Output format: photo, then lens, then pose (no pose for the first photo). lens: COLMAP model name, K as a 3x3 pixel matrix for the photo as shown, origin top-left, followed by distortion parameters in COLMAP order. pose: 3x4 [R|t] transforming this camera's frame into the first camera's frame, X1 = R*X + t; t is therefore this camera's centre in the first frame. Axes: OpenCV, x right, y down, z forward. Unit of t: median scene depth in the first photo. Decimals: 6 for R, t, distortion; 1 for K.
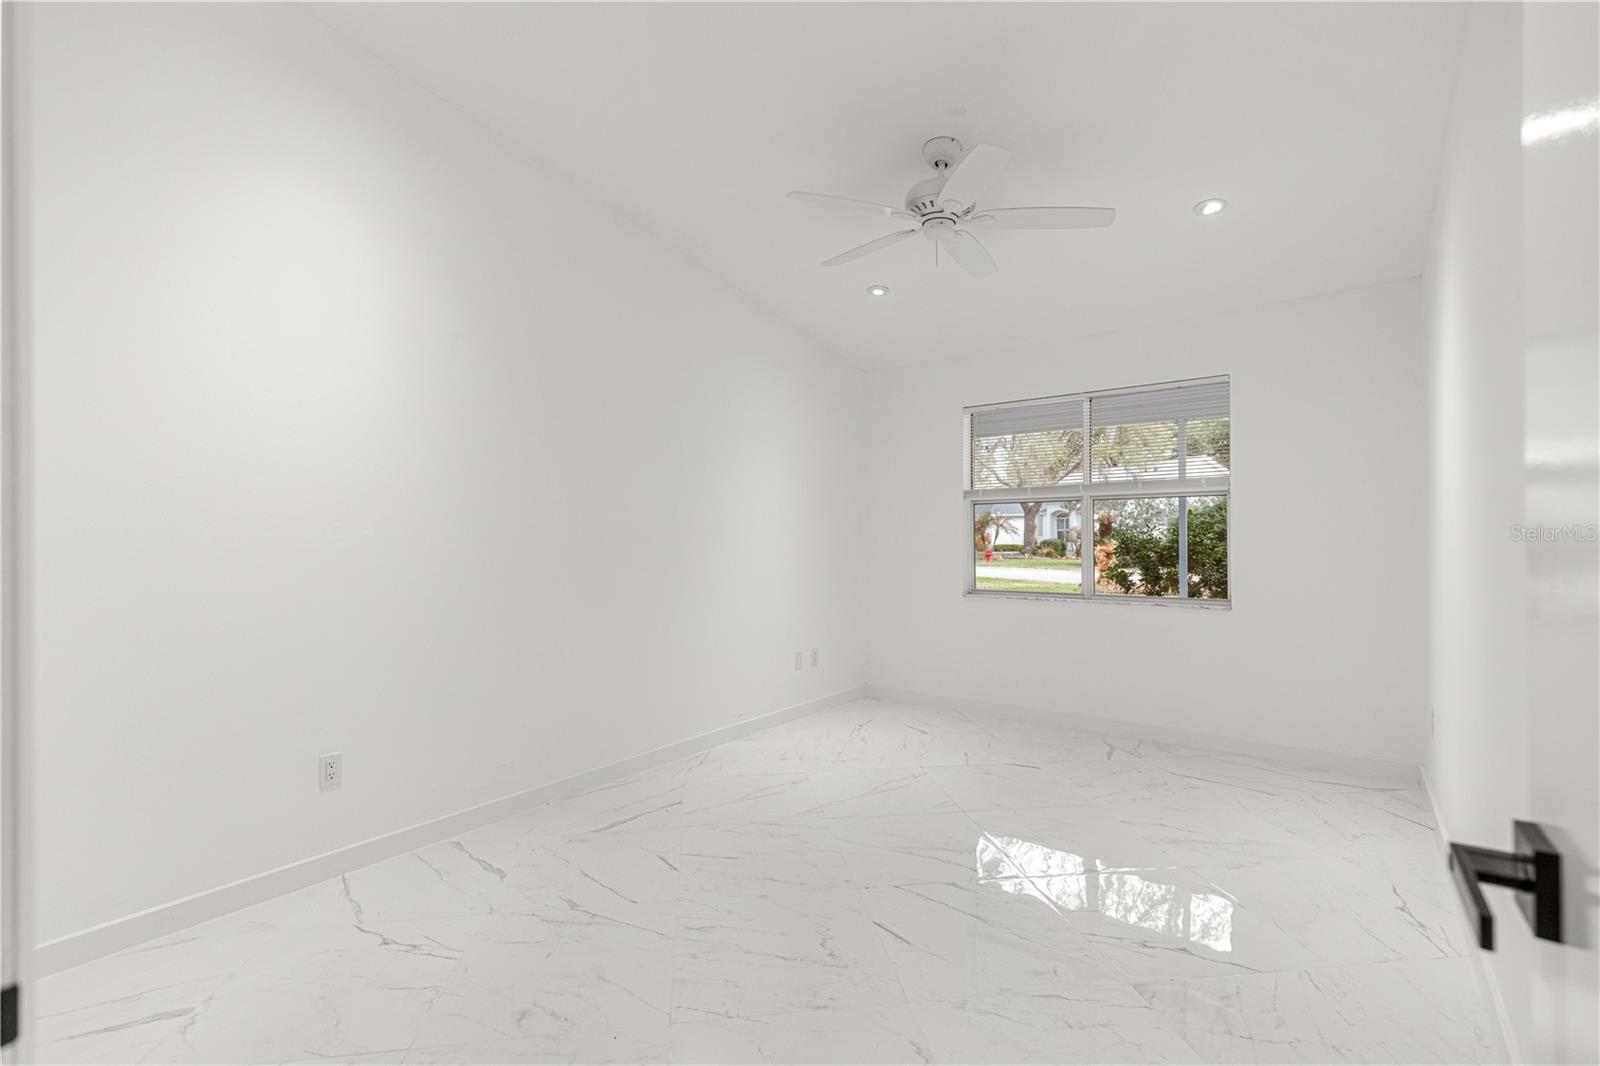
lens RADIAL K [[722.5, 0, 790.2], [0, 722.5, 538.4], [0, 0, 1]] dist [0.011277, -0.000154]
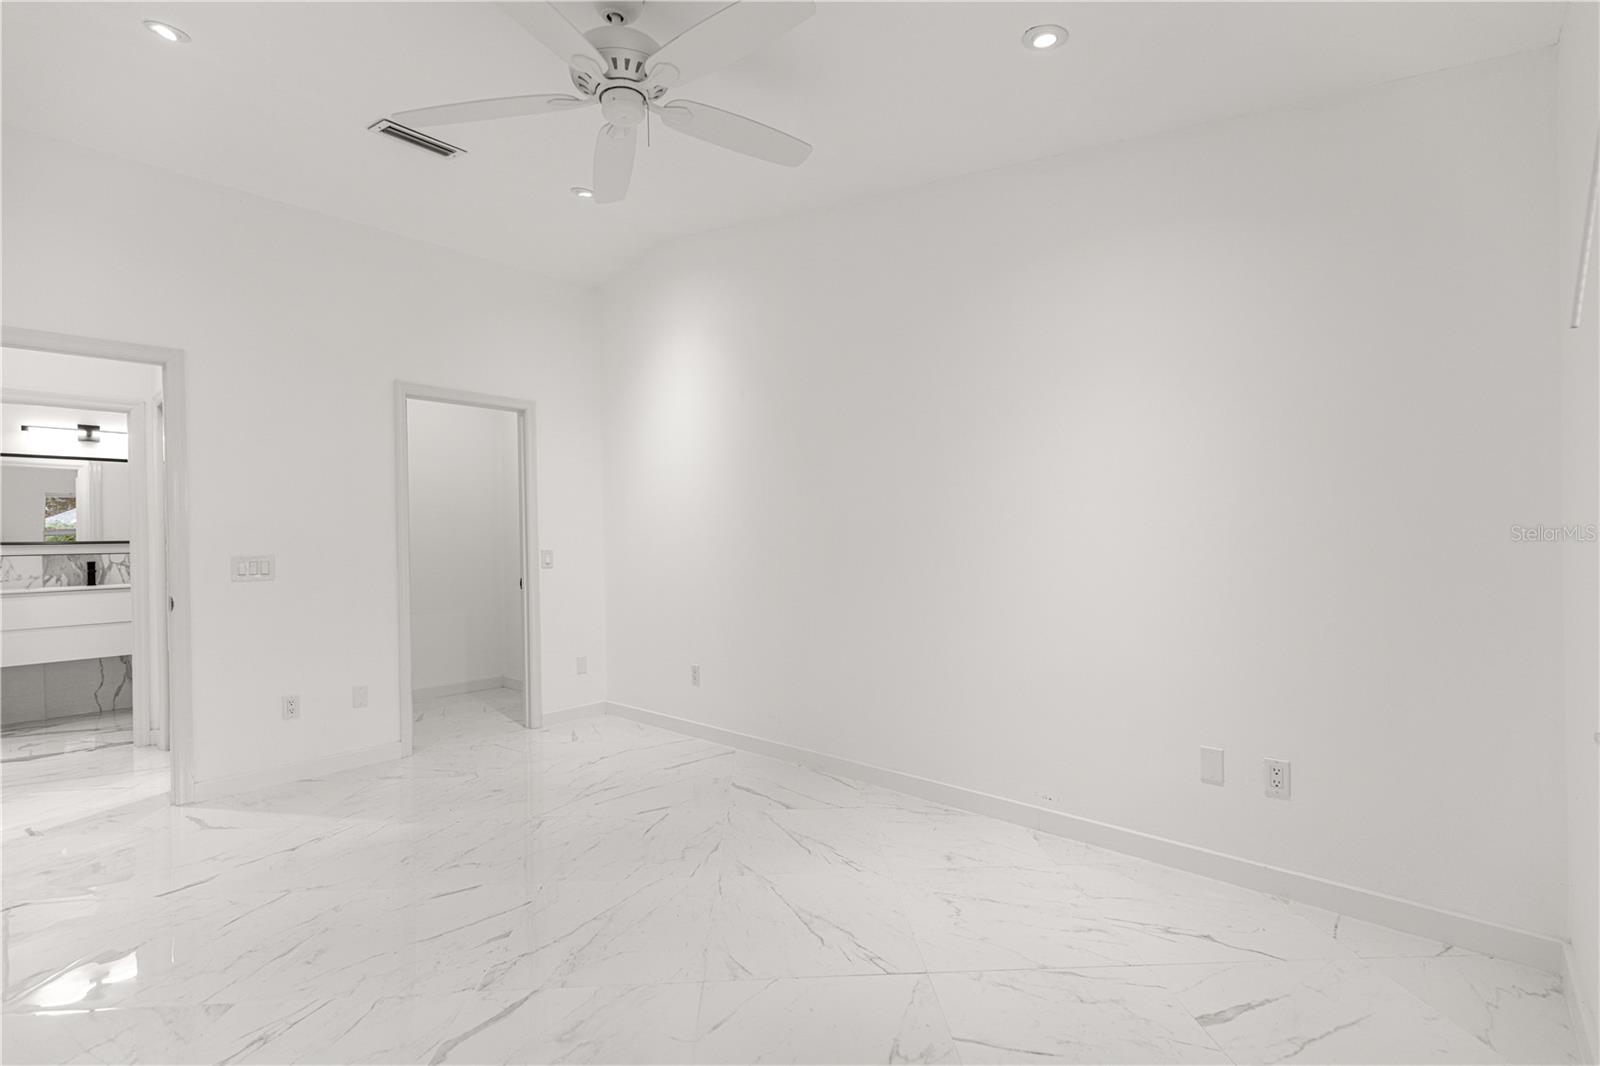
lens RADIAL K [[722.5, 0, 790.2], [0, 722.5, 538.4], [0, 0, 1]] dist [0.011277, -0.000154]
pose [[-0.097583, 0.004798, -0.995216, 0.832897], [0.016717, 0.999855, 0.003181, -0.001343], [0.995087, -0.016326, -0.097649, 1.123167]]
